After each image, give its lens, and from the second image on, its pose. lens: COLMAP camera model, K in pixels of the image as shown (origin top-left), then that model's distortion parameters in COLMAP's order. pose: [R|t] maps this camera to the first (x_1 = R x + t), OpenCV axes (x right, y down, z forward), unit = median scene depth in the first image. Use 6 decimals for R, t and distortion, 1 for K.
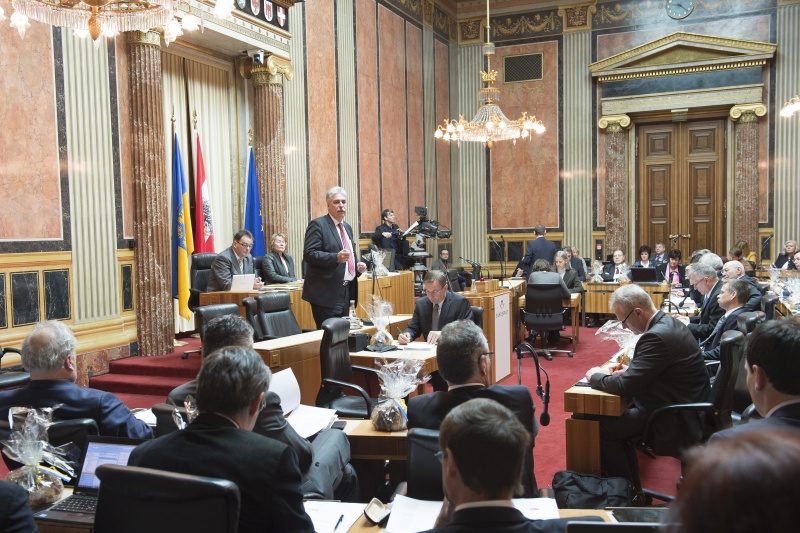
lens RADIAL K [[813.4, 0, 390.8], [0, 813.4, 280.3], [0, 0, 1]] dist [0.021944, 0.000000]
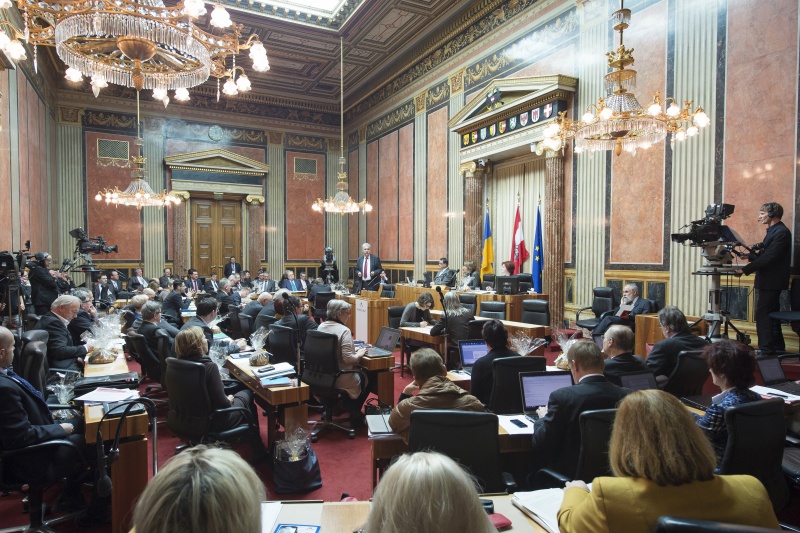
lens RADIAL K [[489.2, 0, 385.3], [0, 489.2, 274.5], [0, 0, 1]] dist [-0.002658, -0.002215]
pose [[-0.651713, 0.049709, -0.756835, 0.725024], [-0.030839, 0.995288, 0.091926, -0.108941], [0.757838, 0.083249, -0.647110, 1.382276]]
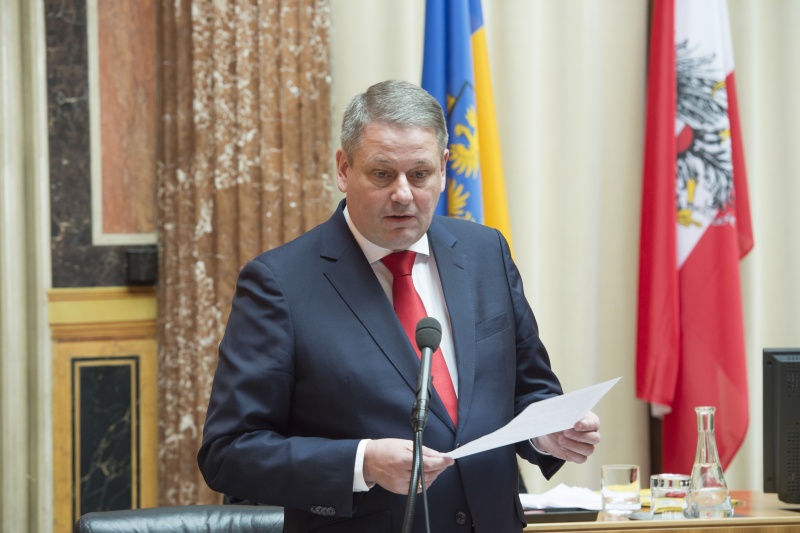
lens RADIAL K [[4053.4, 0, 392.6], [0, 4053.4, 268.2], [0, 0, 1]] dist [0.889740, 0.000000]
pose [[0.707941, 0.029977, -0.705635, 0.414727], [-0.046715, 0.998898, -0.004433, -0.033695], [0.704725, 0.036102, 0.708561, 0.203000]]
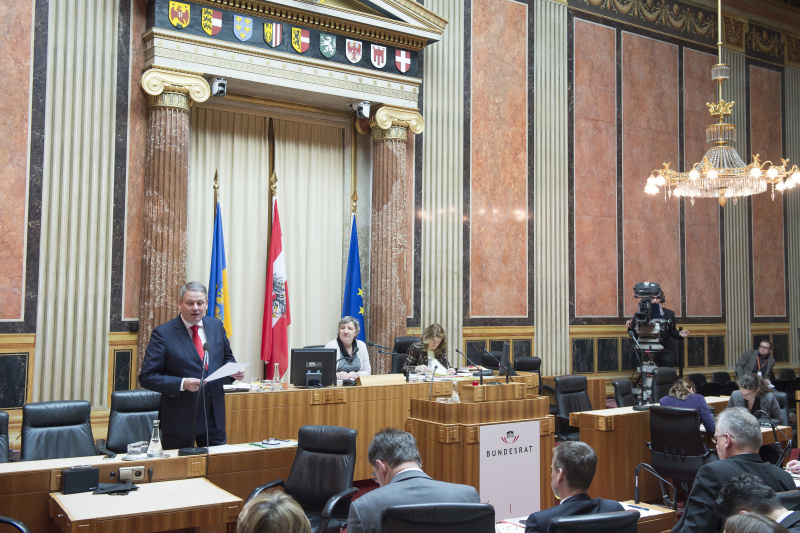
lens RADIAL K [[882.5, 0, 439.8], [0, 882.5, 238.2], [0, 0, 1]] dist [0.044515, 0.000000]
pose [[0.861022, -0.011866, -0.508429, 0.369629], [-0.054468, 0.991826, -0.115388, -0.036965], [0.505643, 0.127044, 0.853338, 0.261128]]
